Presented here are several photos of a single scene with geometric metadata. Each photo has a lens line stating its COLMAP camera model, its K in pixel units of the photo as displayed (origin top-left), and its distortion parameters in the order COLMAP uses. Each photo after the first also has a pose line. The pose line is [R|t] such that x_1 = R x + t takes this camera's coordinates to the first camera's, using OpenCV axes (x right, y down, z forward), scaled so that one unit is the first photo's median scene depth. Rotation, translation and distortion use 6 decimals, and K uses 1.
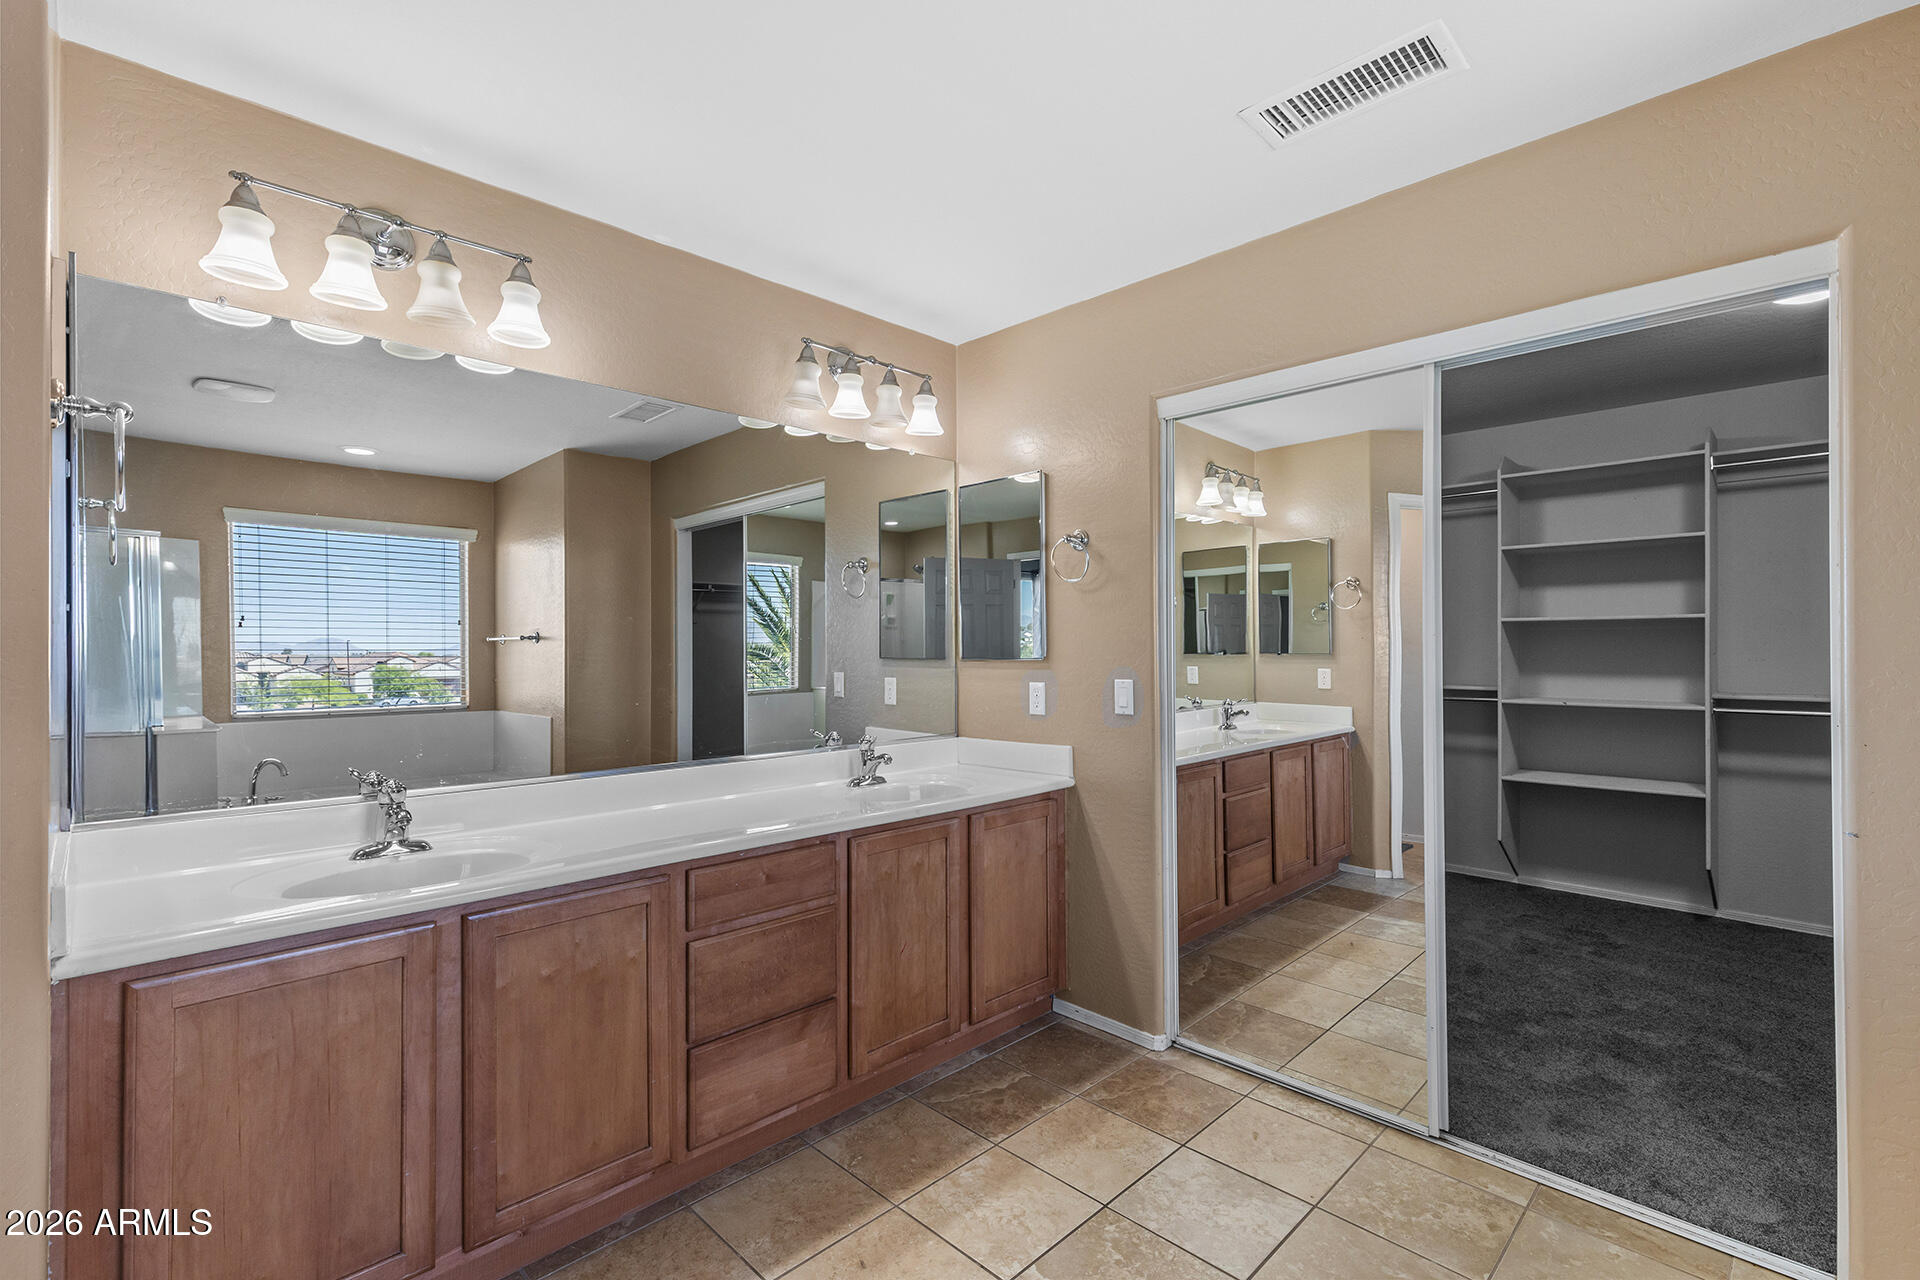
lens RADIAL K [[854.7, 0, 960.0], [0, 854.7, 640.0], [0, 0, 1]] dist [0.005237, -0.000517]
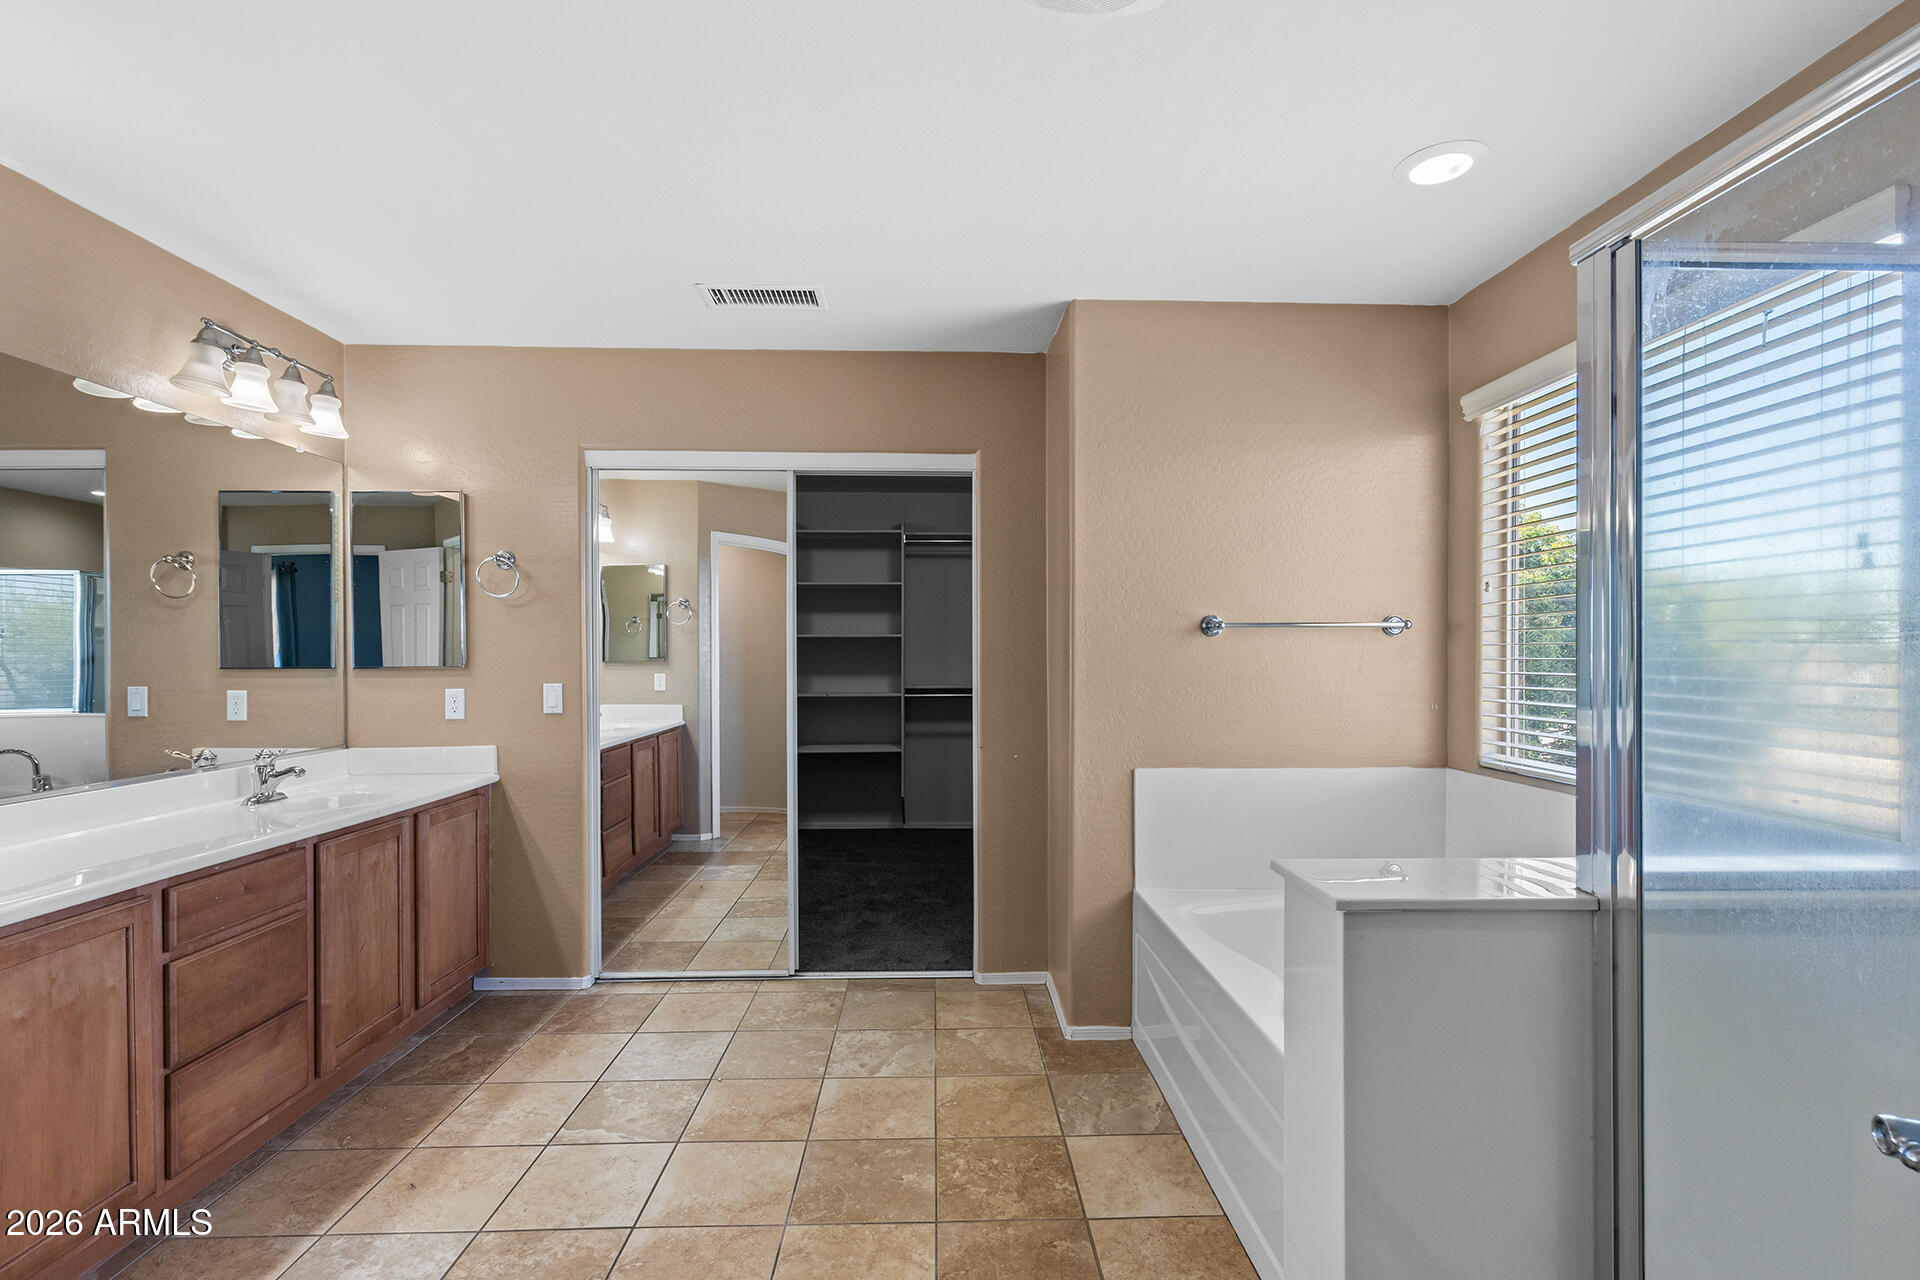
lens RADIAL K [[890.7, 0, 960.0], [0, 890.7, 640.0], [0, 0, 1]] dist [-0.000504, -0.000125]
pose [[0.679270, 0.013231, 0.733769, -0.346980], [-0.005653, 0.999902, -0.012796, -0.000744], [-0.733867, 0.004545, 0.679278, -0.253206]]
